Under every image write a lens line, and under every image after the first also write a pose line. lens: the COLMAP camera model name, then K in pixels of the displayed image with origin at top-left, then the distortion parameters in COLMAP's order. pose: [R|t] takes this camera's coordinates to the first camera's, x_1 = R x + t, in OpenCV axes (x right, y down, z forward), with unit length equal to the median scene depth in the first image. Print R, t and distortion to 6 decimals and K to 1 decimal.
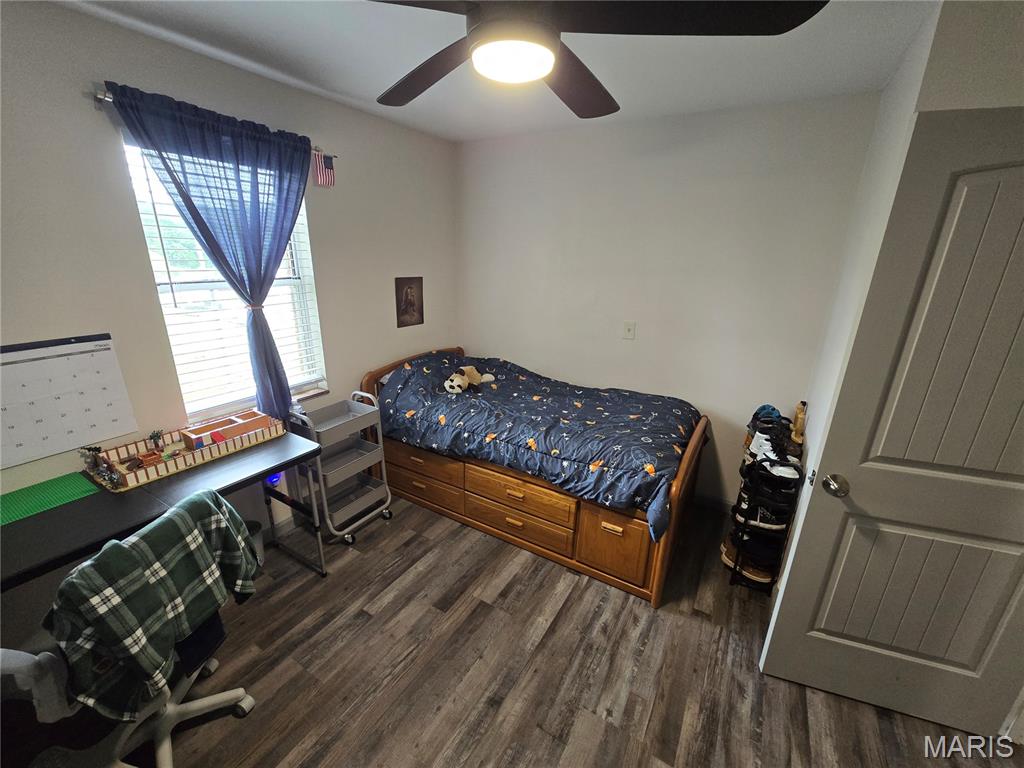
lens RADIAL K [[421.1, 0, 510.9], [0, 421.1, 389.9], [0, 0, 1]] dist [-0.000064, 0.001265]
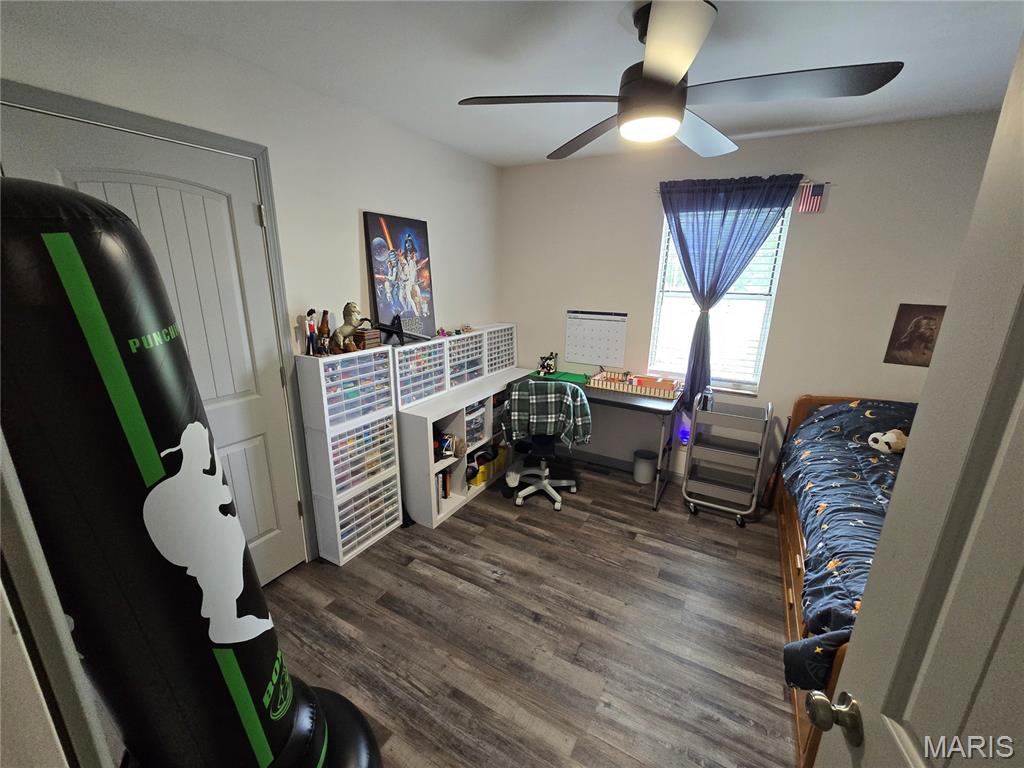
lens RADIAL K [[421.1, 0, 510.9], [0, 421.1, 389.9], [0, 0, 1]] dist [-0.000064, 0.001265]
pose [[0.022257, 0.251028, -0.967724, 0.809379], [-0.330509, 0.915386, 0.229851, -0.067779], [0.943540, 0.314726, 0.103341, 0.345251]]
